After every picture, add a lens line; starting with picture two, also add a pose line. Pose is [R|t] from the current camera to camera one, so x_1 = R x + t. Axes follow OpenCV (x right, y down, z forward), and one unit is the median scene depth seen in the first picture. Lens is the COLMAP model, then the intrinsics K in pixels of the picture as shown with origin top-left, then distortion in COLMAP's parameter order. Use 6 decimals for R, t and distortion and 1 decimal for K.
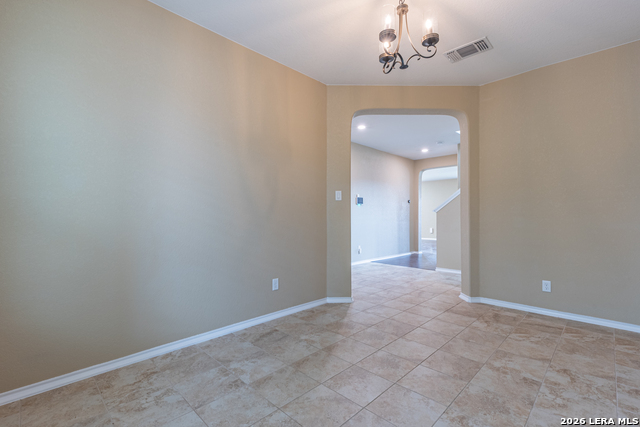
lens RADIAL K [[288.1, 0, 322.3], [0, 288.1, 213.5], [0, 0, 1]] dist [0.006486, 0.000295]
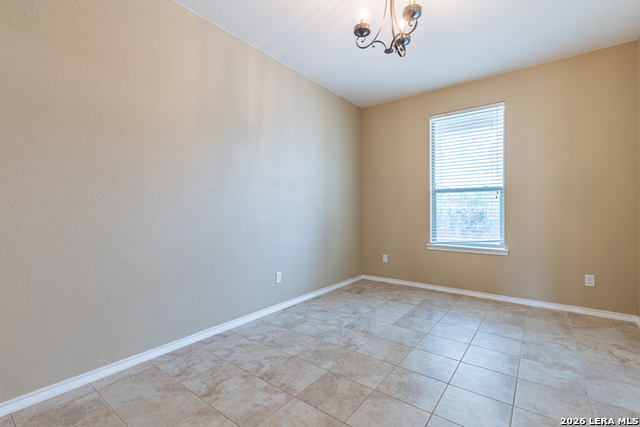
lens RADIAL K [[288.1, 0, 322.3], [0, 288.1, 213.5], [0, 0, 1]] dist [0.006486, 0.000295]
pose [[-0.991628, 0.003526, -0.129080, 0.639311], [0.003806, 0.999991, -0.001920, 0.020141], [0.129072, -0.002395, -0.991632, 1.954110]]
